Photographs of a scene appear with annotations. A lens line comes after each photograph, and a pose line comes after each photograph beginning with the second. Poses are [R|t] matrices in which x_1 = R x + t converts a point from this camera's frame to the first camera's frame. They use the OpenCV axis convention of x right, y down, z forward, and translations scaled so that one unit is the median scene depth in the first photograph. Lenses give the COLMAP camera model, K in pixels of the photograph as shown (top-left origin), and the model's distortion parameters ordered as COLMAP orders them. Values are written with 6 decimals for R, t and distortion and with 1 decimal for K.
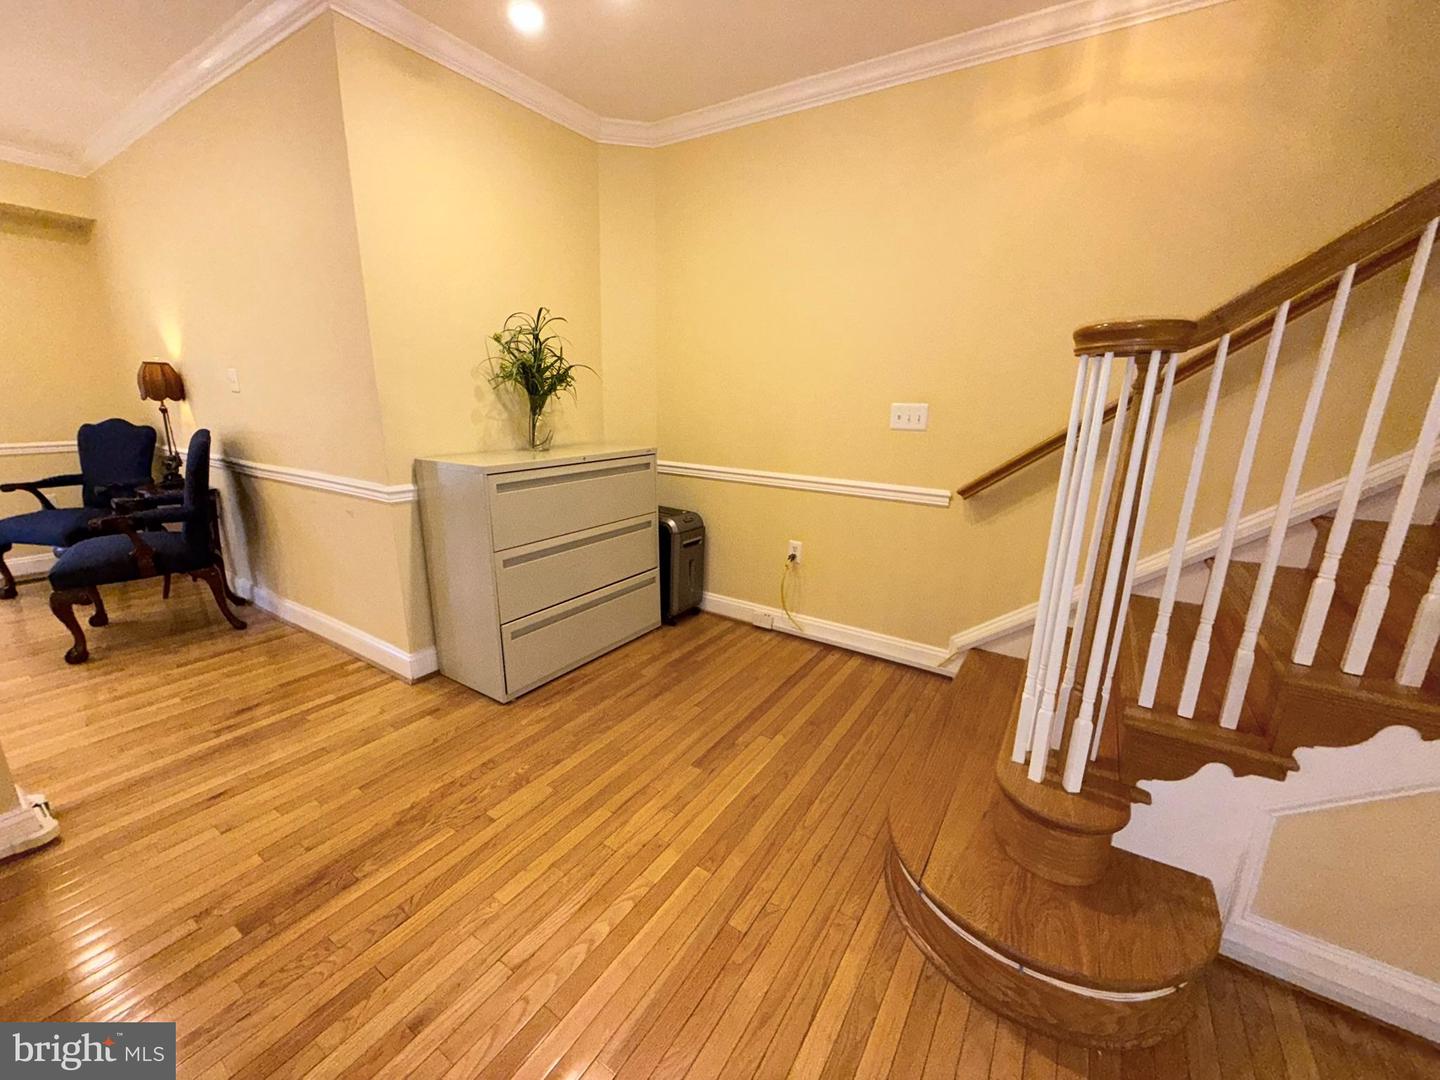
lens RADIAL K [[587.6, 0, 681.3], [0, 587.6, 542.8], [0, 0, 1]] dist [-0.000441, -0.000004]
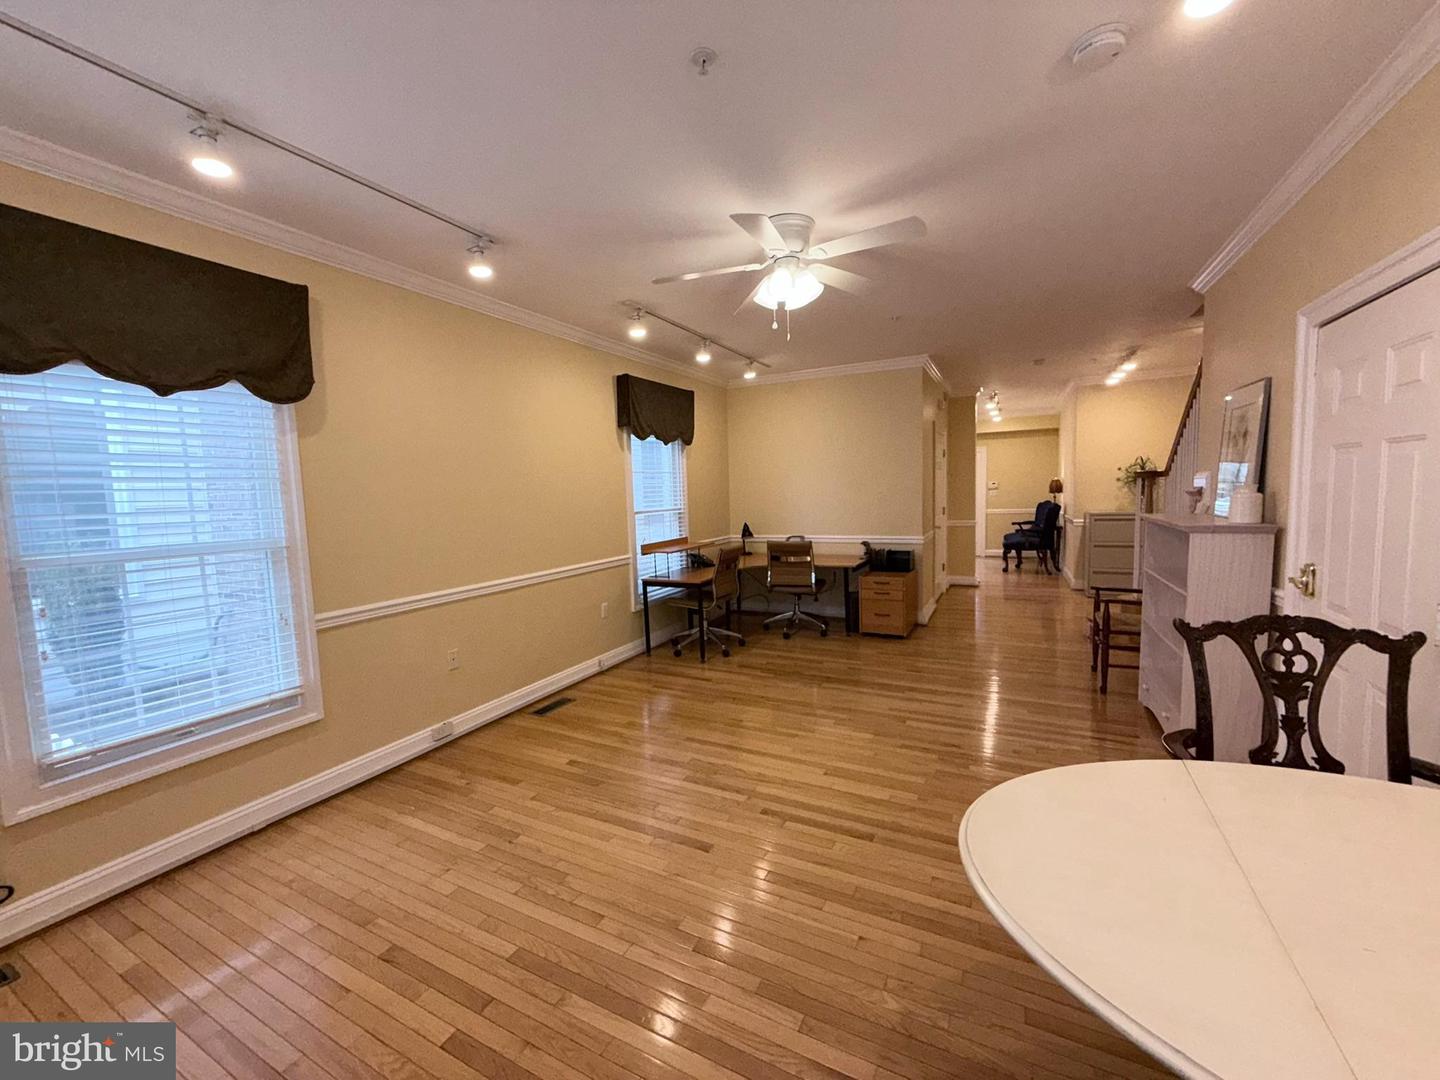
lens RADIAL K [[573.4, 0, 715.7], [0, 573.4, 537.7], [0, 0, 1]] dist [-0.000355, -0.000145]
pose [[0.129144, 0.065205, -0.989480, 1.812068], [-0.223948, 0.973974, 0.034954, 0.253812], [0.966007, 0.217078, 0.140386, -0.982024]]
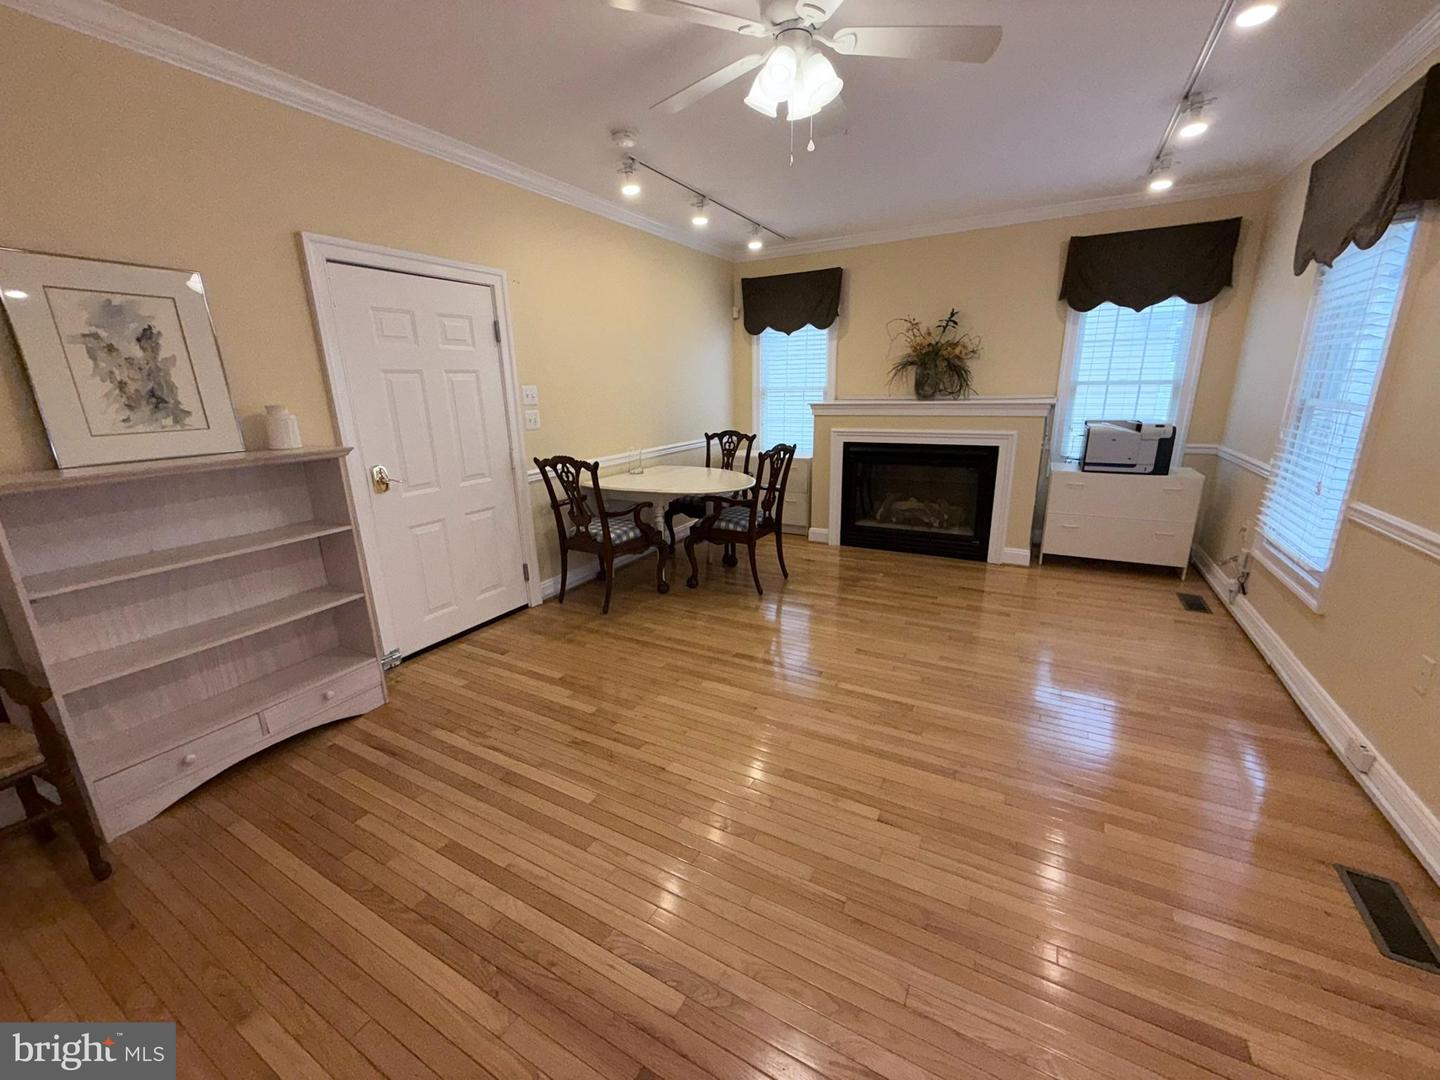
lens RADIAL K [[573.4, 0, 715.7], [0, 573.4, 537.7], [0, 0, 1]] dist [-0.000355, -0.000145]
pose [[-0.094506, -0.267311, 0.958965, 0.167404], [0.277796, 0.917932, 0.283250, 0.133495], [-0.955980, 0.293165, -0.012492, -0.594508]]
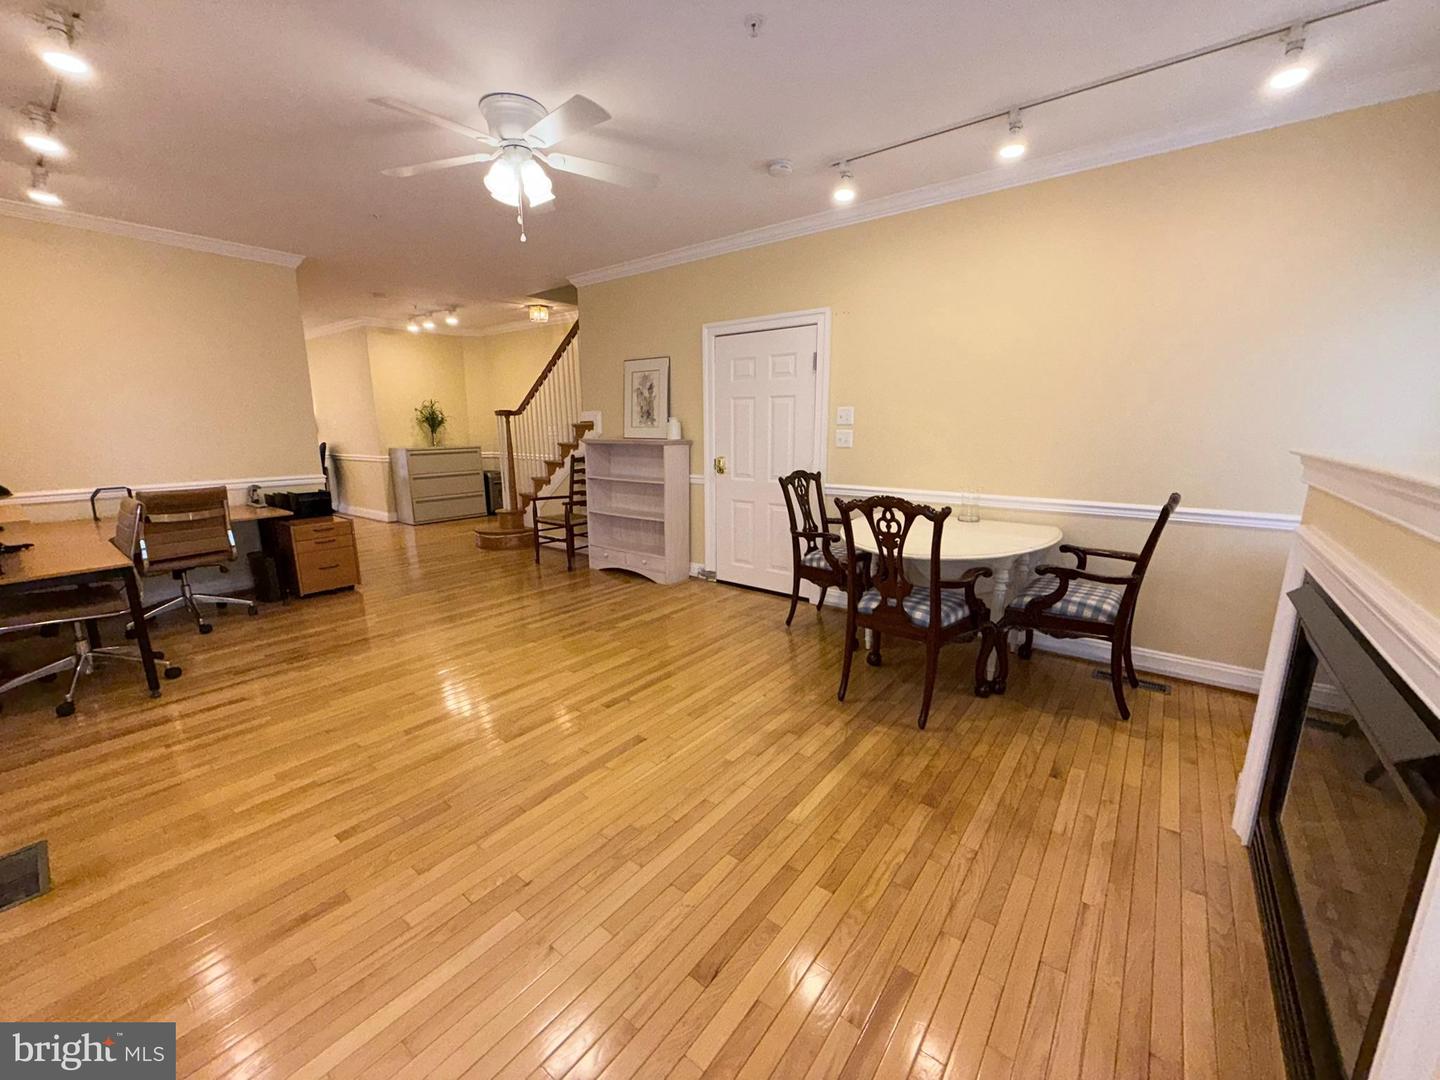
lens RADIAL K [[573.4, 0, 715.7], [0, 573.4, 537.7], [0, 0, 1]] dist [-0.000355, -0.000145]
pose [[0.998252, -0.004831, -0.058897, 1.238462], [0.001008, 0.997900, -0.064762, 0.453297], [0.059086, 0.064590, 0.996161, -1.620119]]
